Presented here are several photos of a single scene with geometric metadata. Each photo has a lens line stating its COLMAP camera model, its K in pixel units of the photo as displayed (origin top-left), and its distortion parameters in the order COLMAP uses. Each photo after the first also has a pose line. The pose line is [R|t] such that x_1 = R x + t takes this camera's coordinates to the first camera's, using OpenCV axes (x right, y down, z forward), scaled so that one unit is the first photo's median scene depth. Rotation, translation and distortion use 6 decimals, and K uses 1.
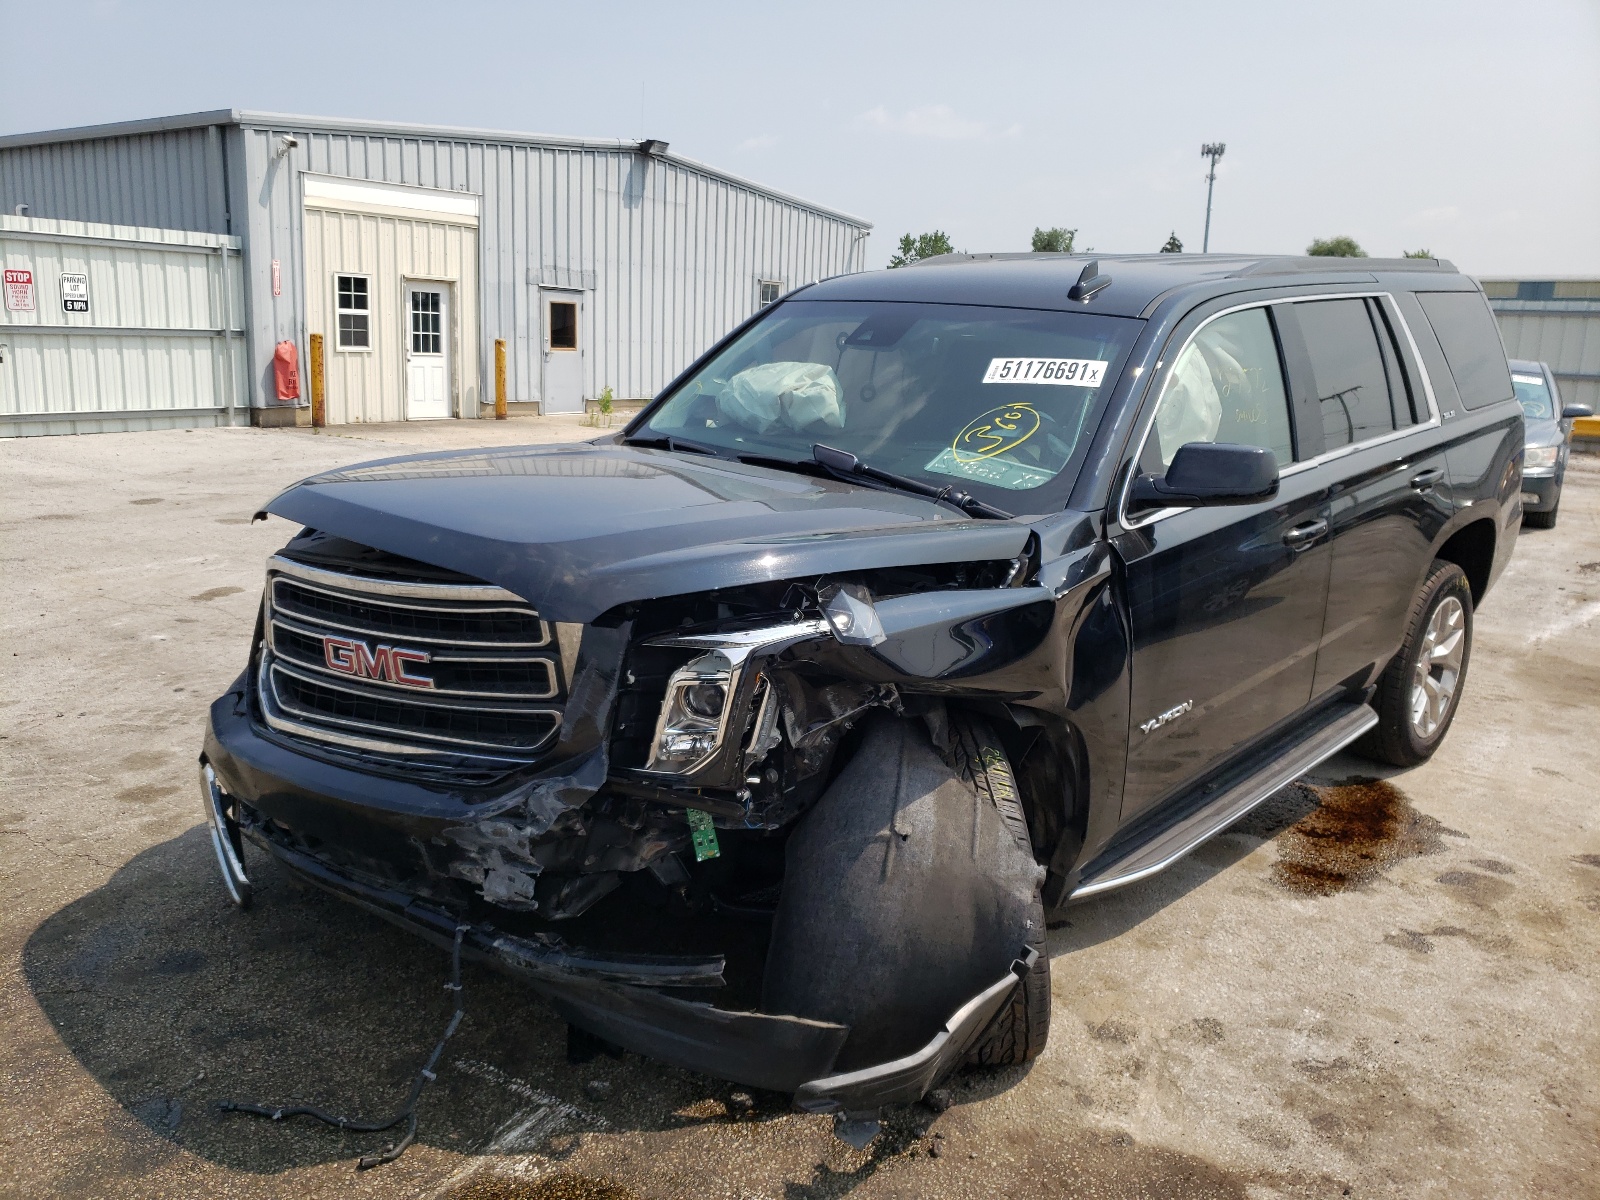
lens RADIAL K [[1245.1, 0, 774.2], [0, 1245.1, 600.3], [0, 0, 1]] dist [0.027227, -0.001704]
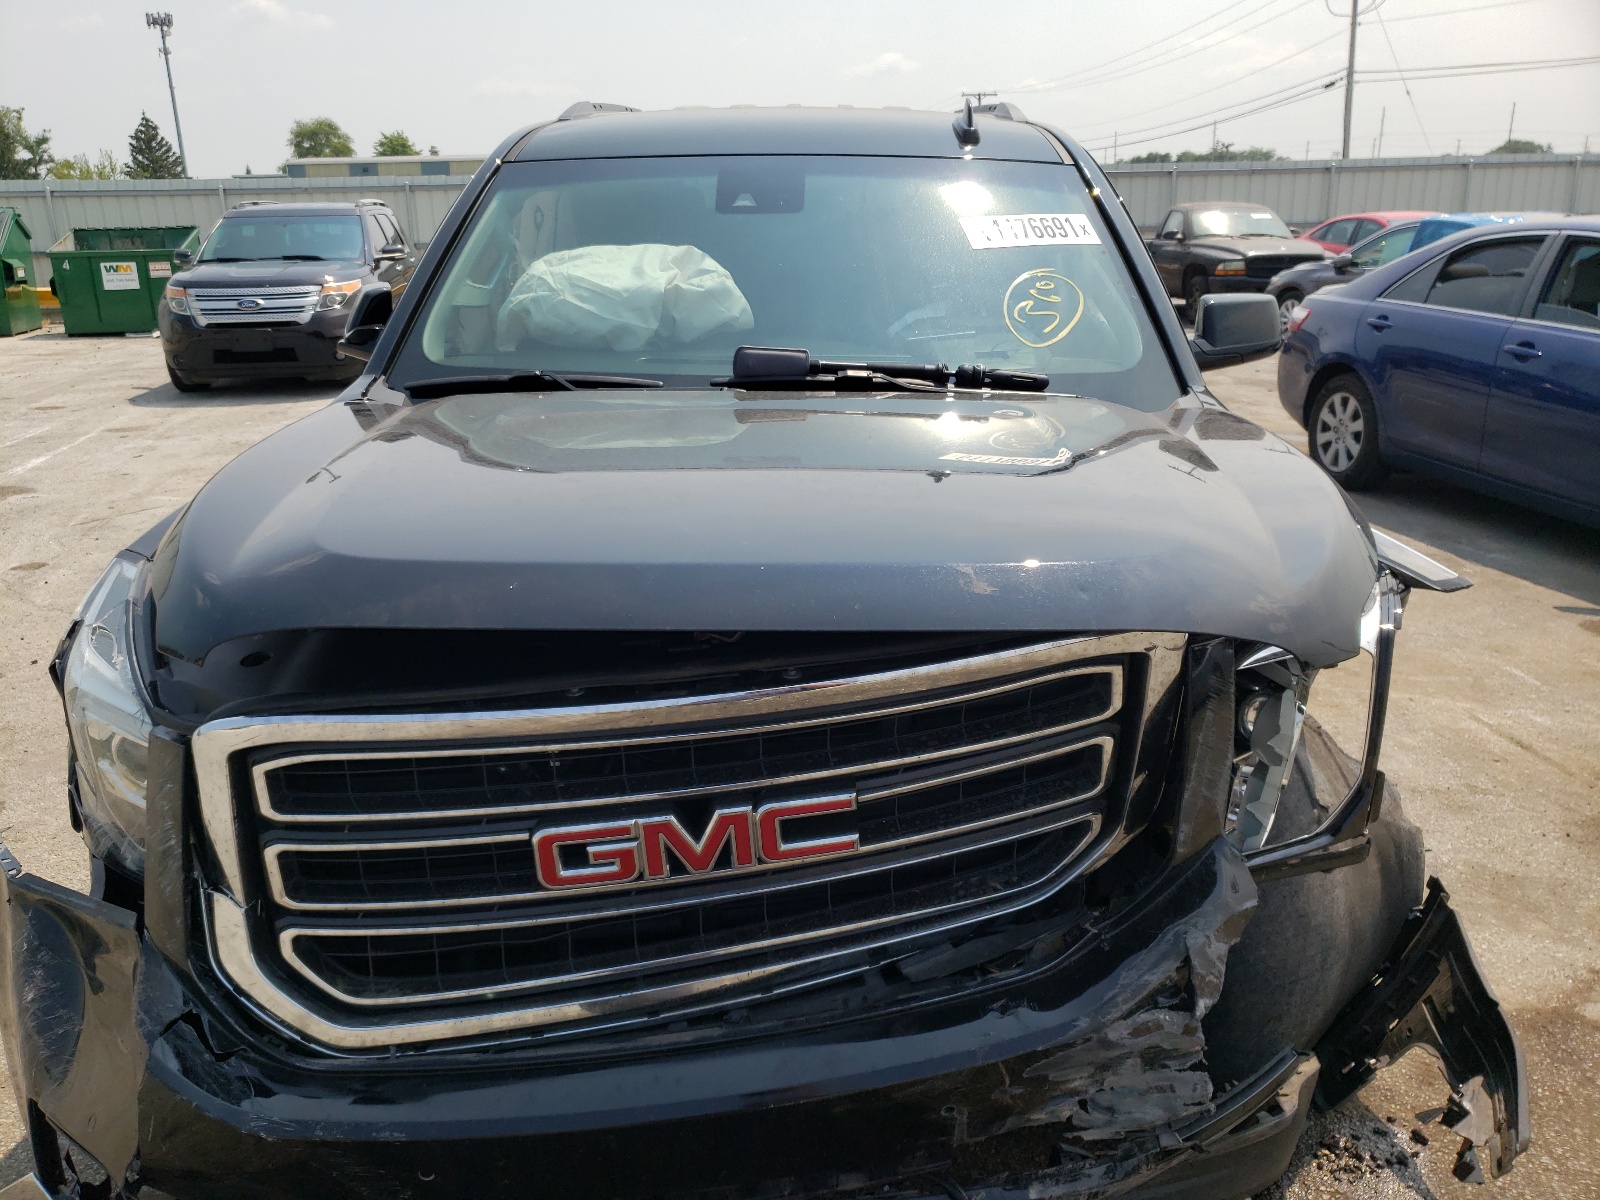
lens RADIAL K [[1245.1, 0, 774.2], [0, 1245.1, 600.3], [0, 0, 1]] dist [0.027227, -0.001704]
pose [[0.742605, -0.244259, 0.623599, -0.531467], [0.187551, 0.969710, 0.156486, -0.113816], [-0.642933, 0.000749, 0.765922, 0.502933]]
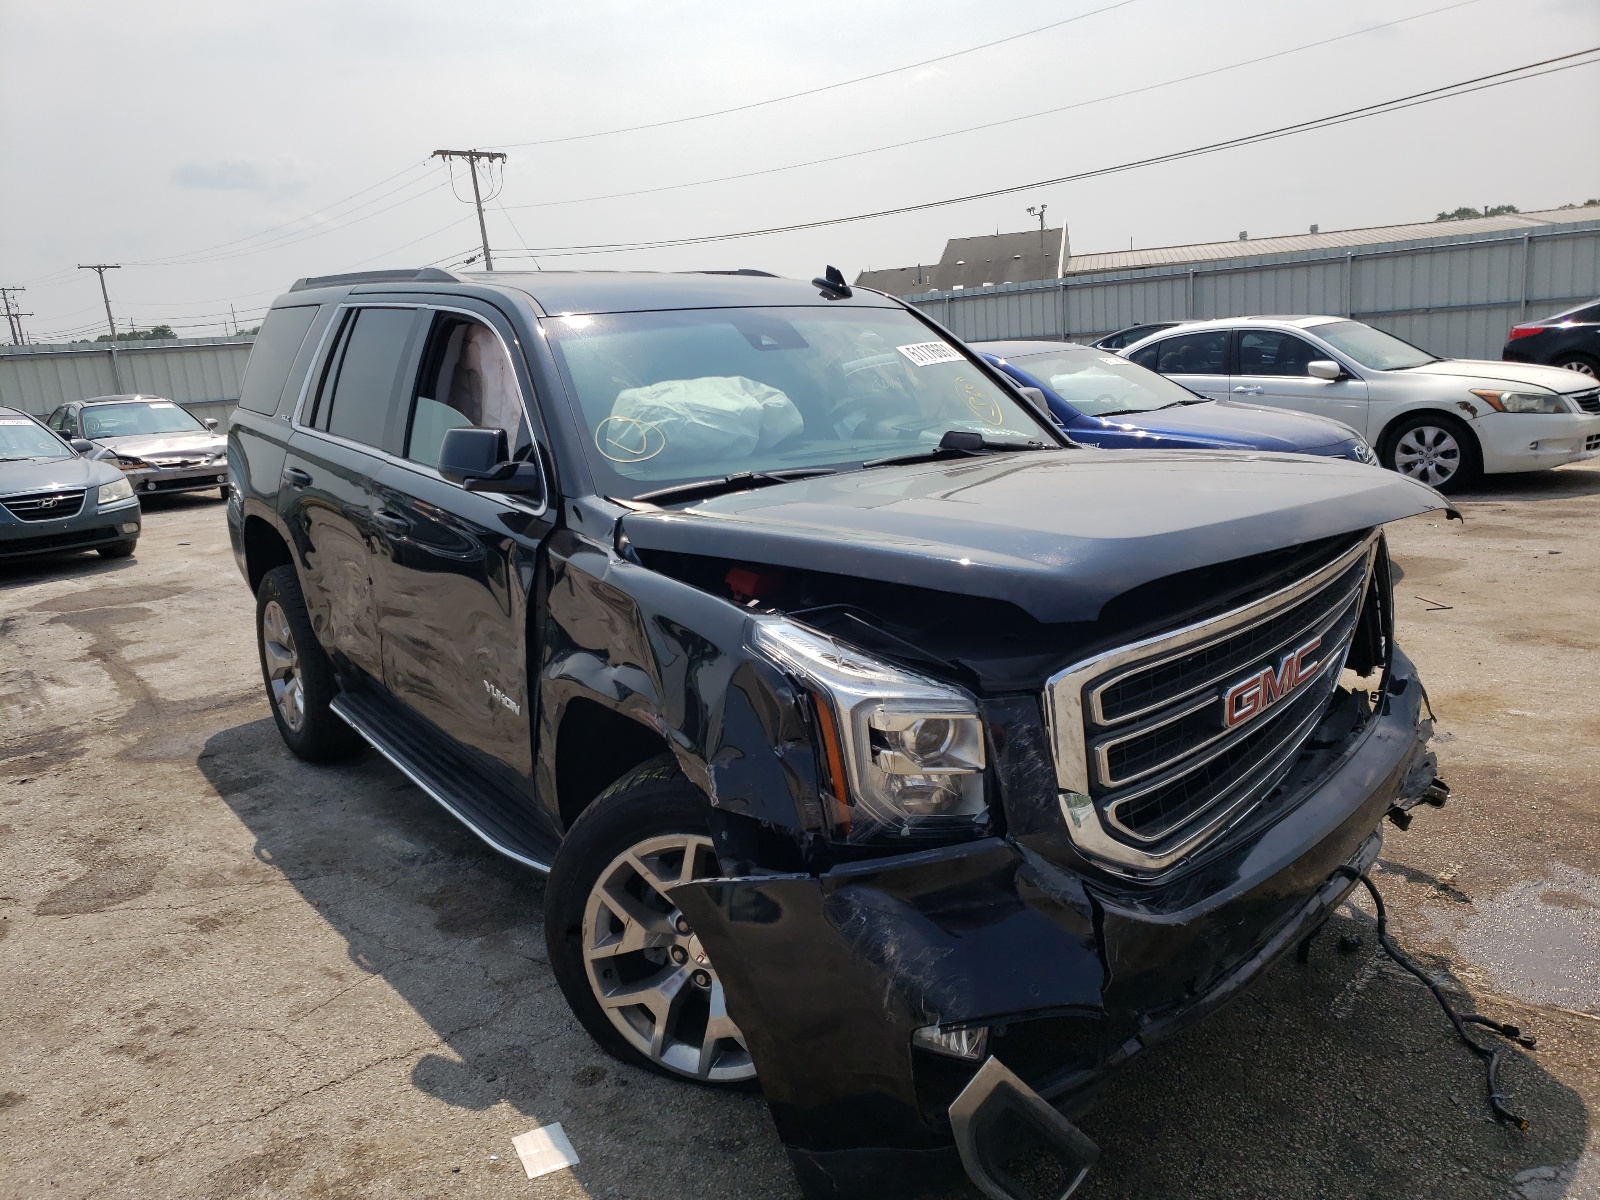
lens RADIAL K [[1245.1, 0, 774.2], [0, 1245.1, 600.3], [0, 0, 1]] dist [0.027227, -0.001704]
pose [[0.164637, -0.242441, 0.956095, -1.090372], [0.284284, 0.939852, 0.189369, -0.248011], [-0.944498, 0.240625, 0.223657, 1.001589]]
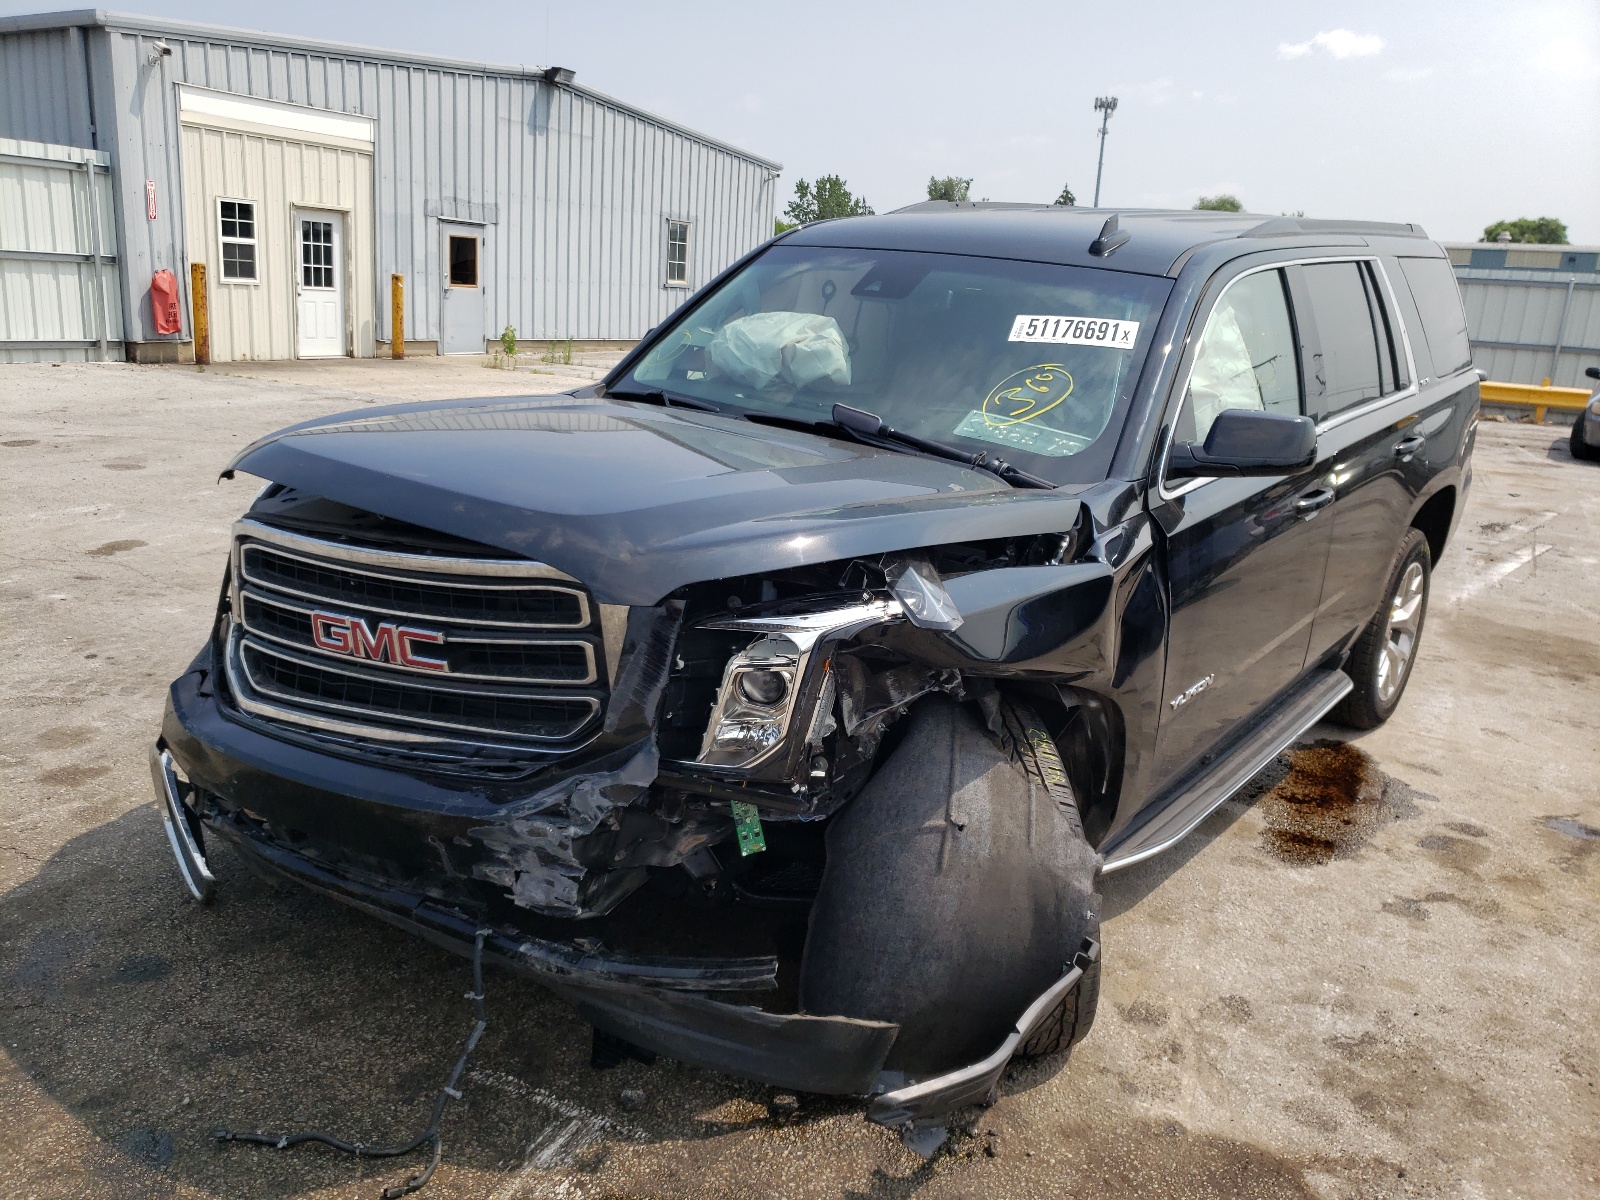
lens RADIAL K [[1250.2, 0, 799.8], [0, 1250.2, 616.9], [0, 0, 1]] dist [0.021429, 0.006551]
pose [[0.994758, 0.000648, 0.102253, -0.095170], [-0.006115, 0.998567, 0.053160, -0.015995], [-0.102072, -0.053507, 0.993337, 0.063867]]
